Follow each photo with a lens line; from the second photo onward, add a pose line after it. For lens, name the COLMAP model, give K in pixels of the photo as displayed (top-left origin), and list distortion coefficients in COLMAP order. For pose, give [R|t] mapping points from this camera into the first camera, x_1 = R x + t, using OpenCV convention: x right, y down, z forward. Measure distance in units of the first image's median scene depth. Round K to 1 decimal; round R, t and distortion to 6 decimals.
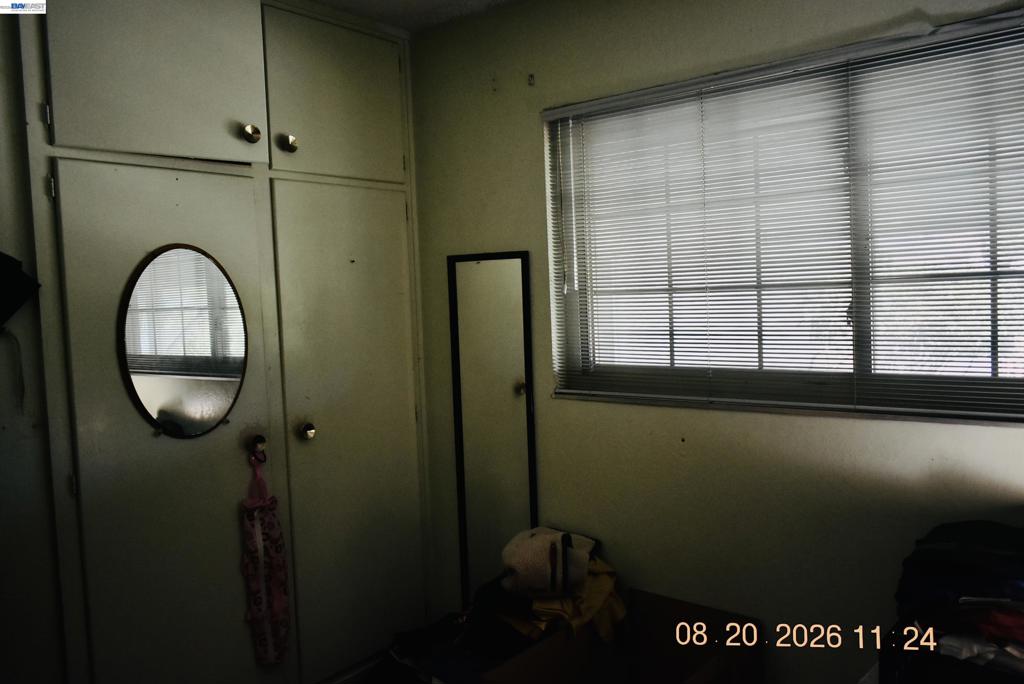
lens RADIAL K [[794.3, 0, 512.0], [0, 794.3, 342.0], [0, 0, 1]] dist [-0.013952, 0.007644]
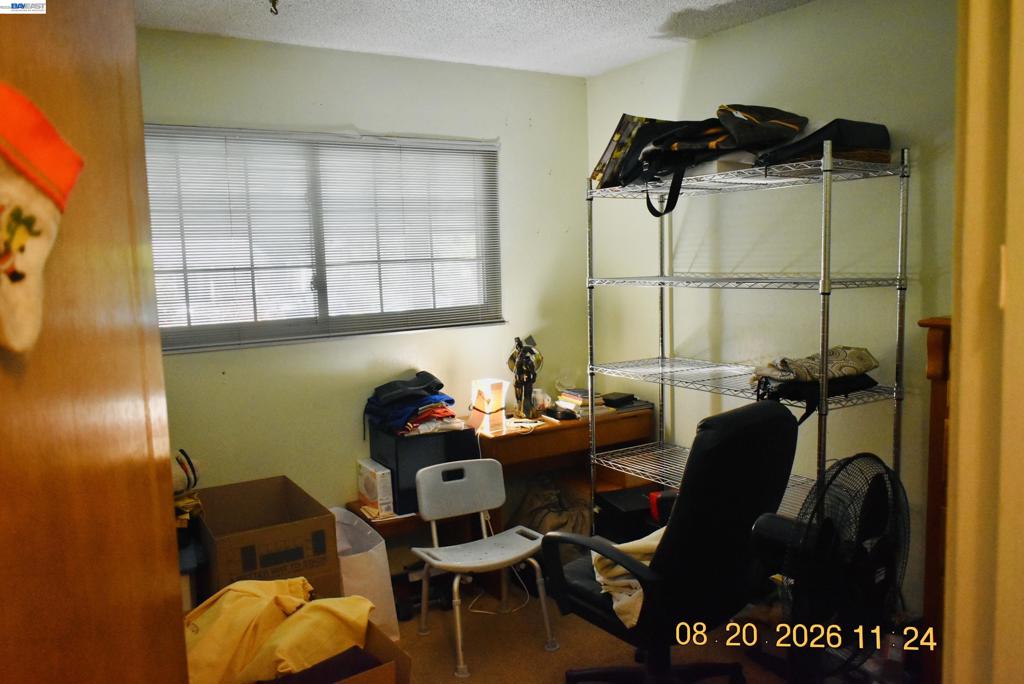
lens RADIAL K [[794.3, 0, 512.0], [0, 794.3, 342.0], [0, 0, 1]] dist [-0.013952, 0.007644]
pose [[0.331673, -0.069598, 0.940823, -1.059824], [0.077235, 0.995930, 0.046447, 0.044640], [-0.940227, 0.057260, 0.335699, 0.009065]]
